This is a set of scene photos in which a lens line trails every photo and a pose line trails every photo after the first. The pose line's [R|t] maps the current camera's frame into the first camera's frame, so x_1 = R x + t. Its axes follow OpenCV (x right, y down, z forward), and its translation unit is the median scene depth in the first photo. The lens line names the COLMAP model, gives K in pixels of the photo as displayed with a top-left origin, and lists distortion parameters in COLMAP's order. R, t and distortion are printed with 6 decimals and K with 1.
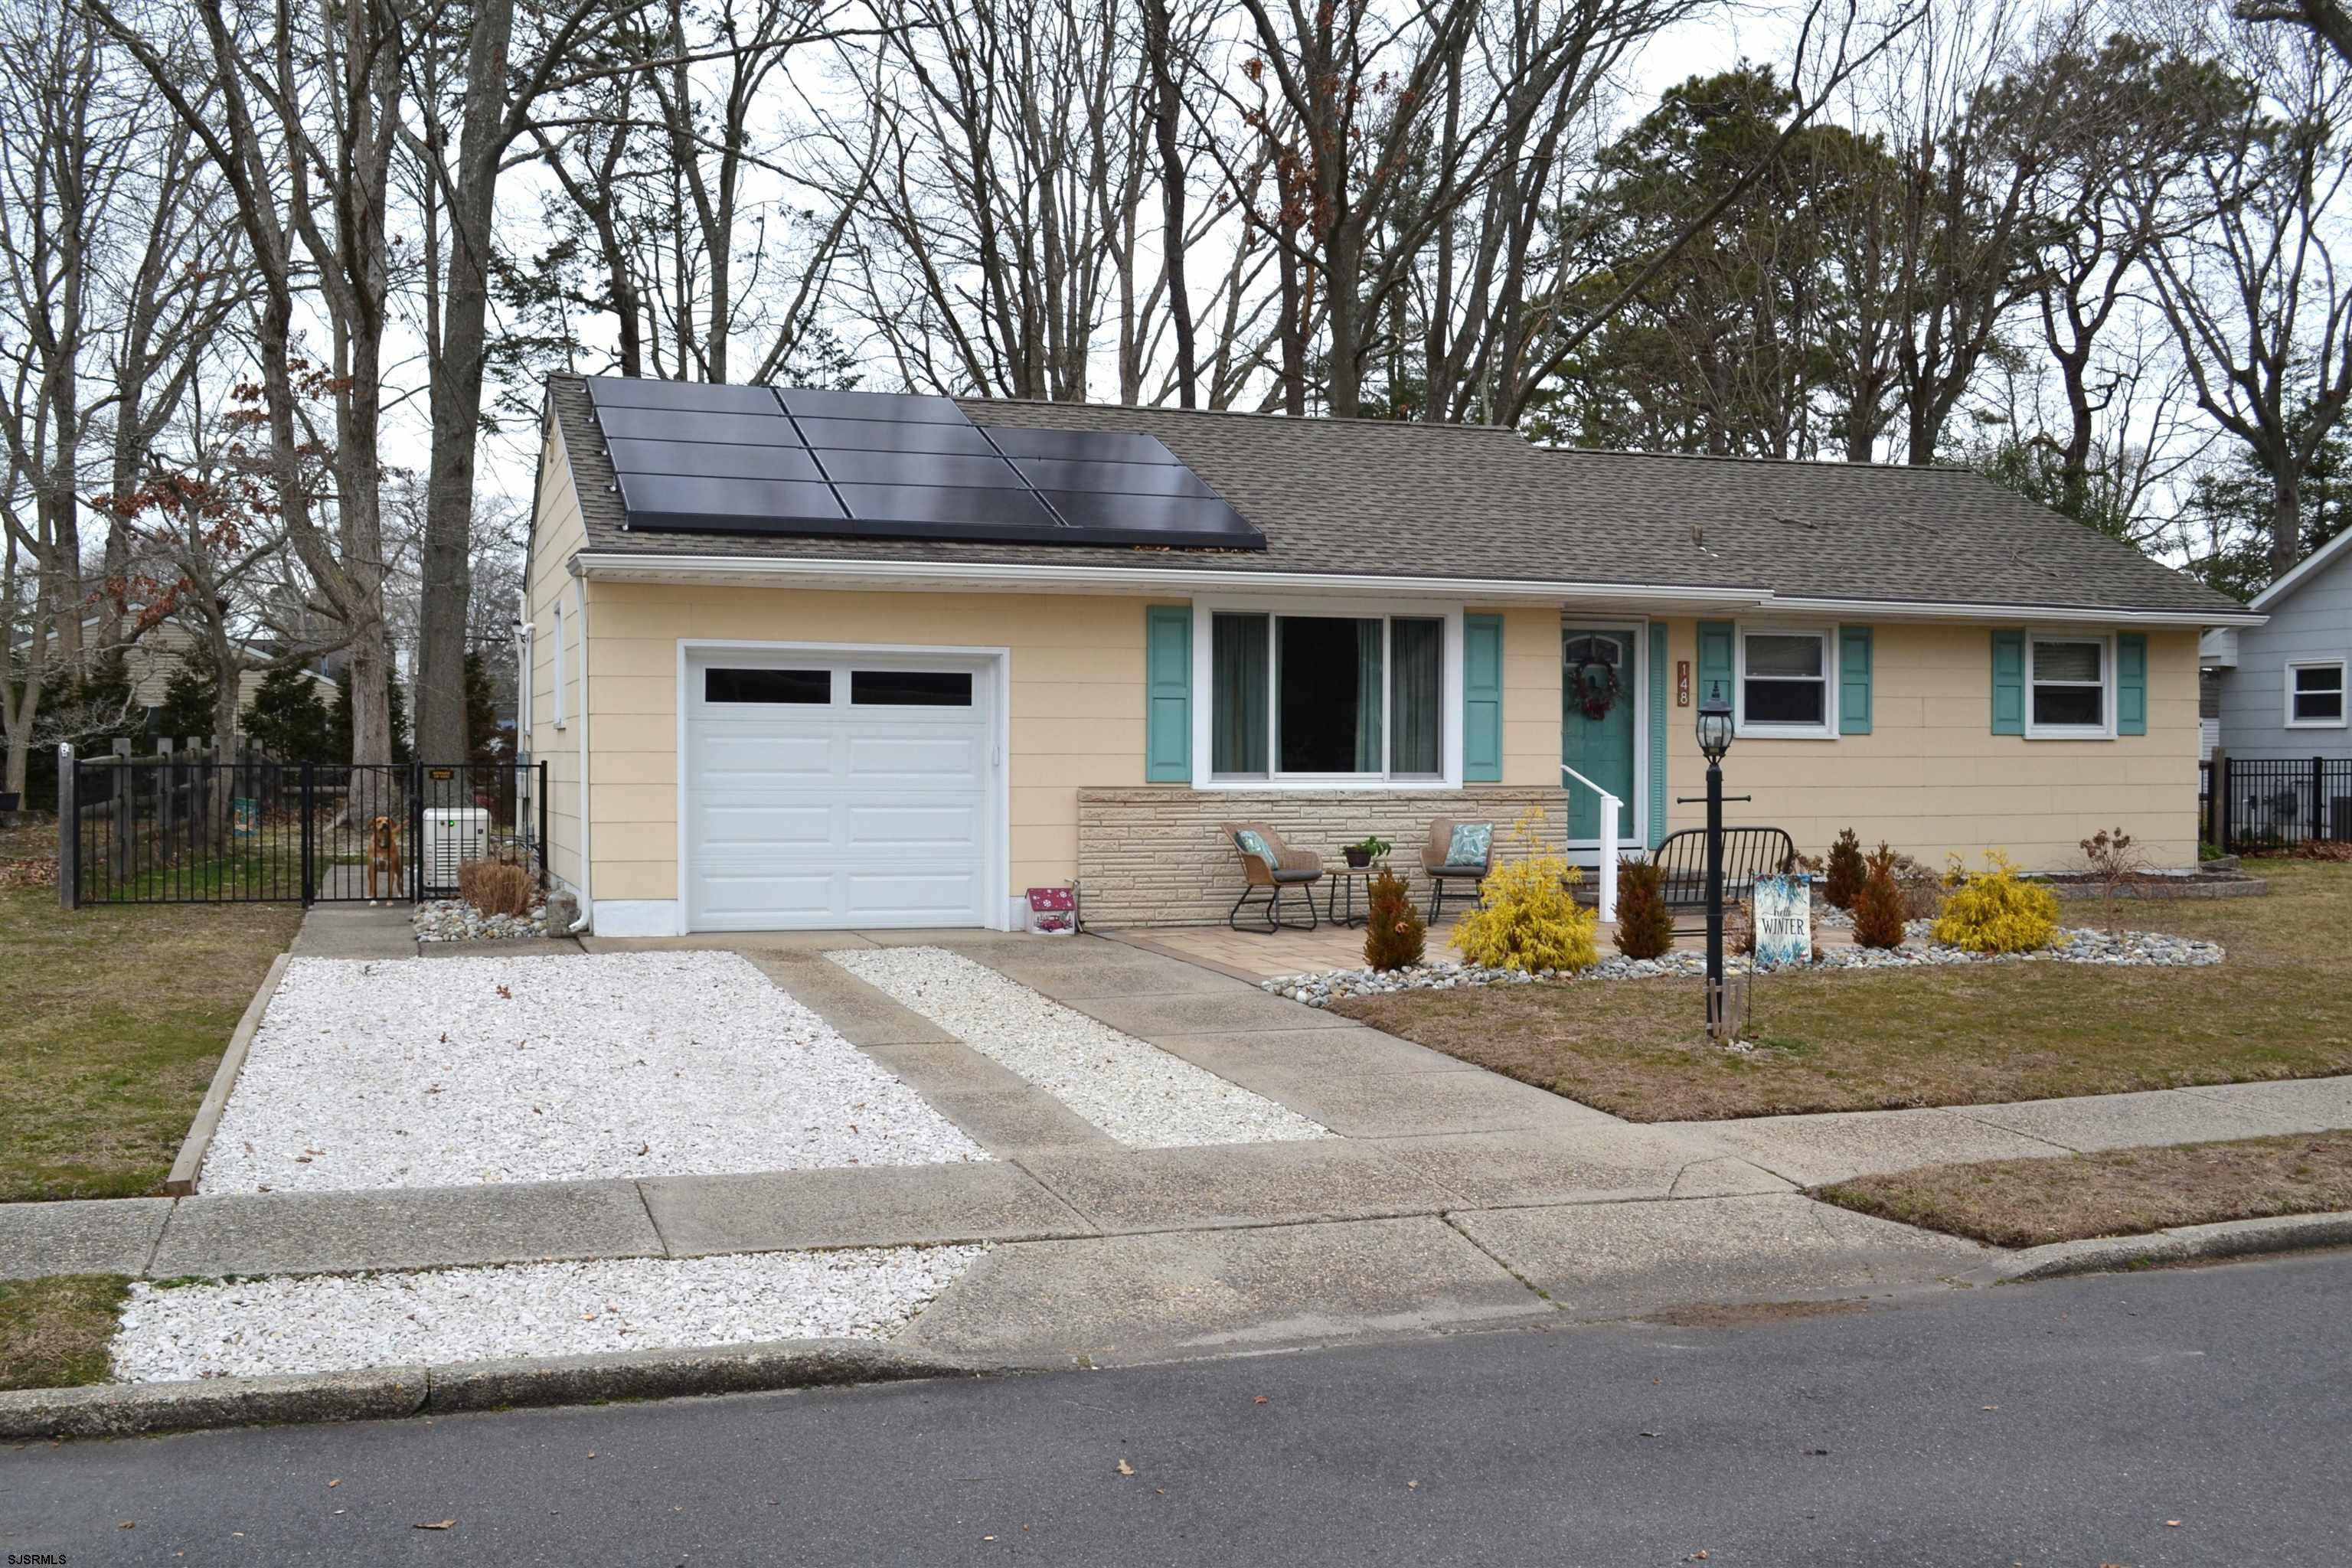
lens RADIAL K [[2257.4, 0, 1166.2], [0, 2257.4, 782.9], [0, 0, 1]] dist [-0.070381, 0.015575]
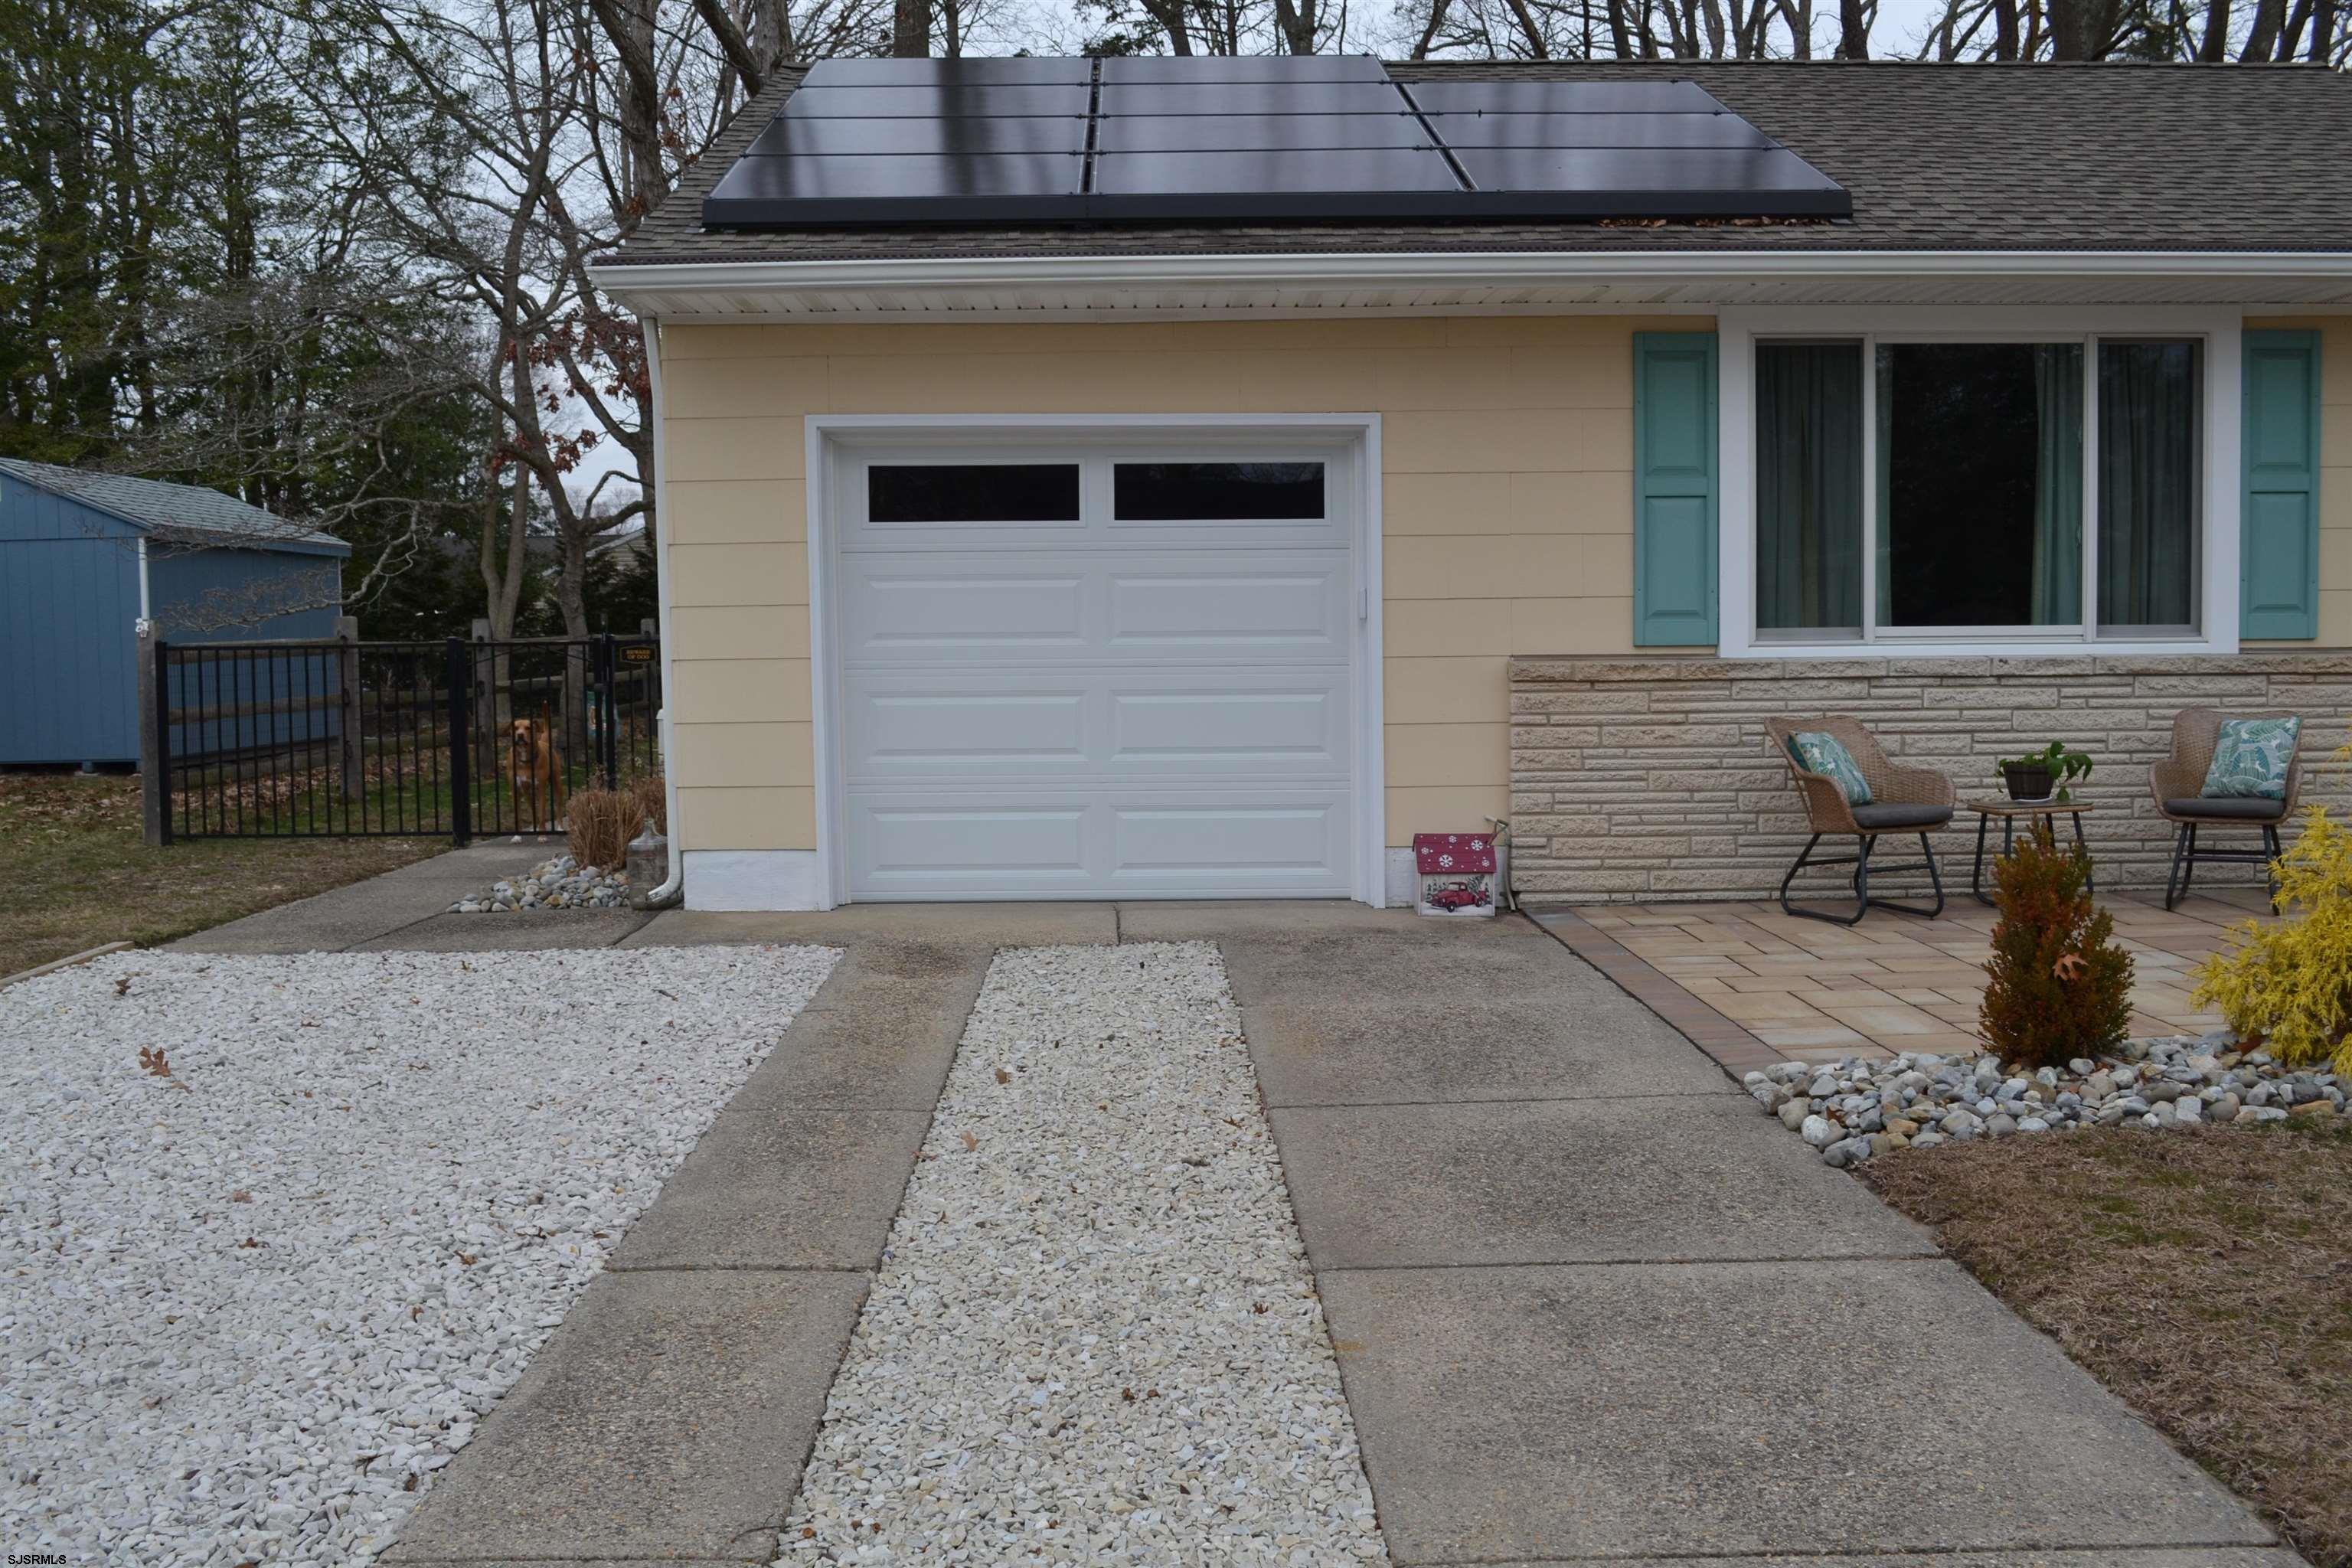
lens RADIAL K [[2257.4, 0, 1166.2], [0, 2257.4, 782.9], [0, 0, 1]] dist [-0.070381, 0.015575]
pose [[0.948036, 0.004000, -0.318139, 0.058635], [0.011246, 0.998875, 0.046073, 0.006442], [0.317965, -0.047256, 0.946924, 0.422195]]
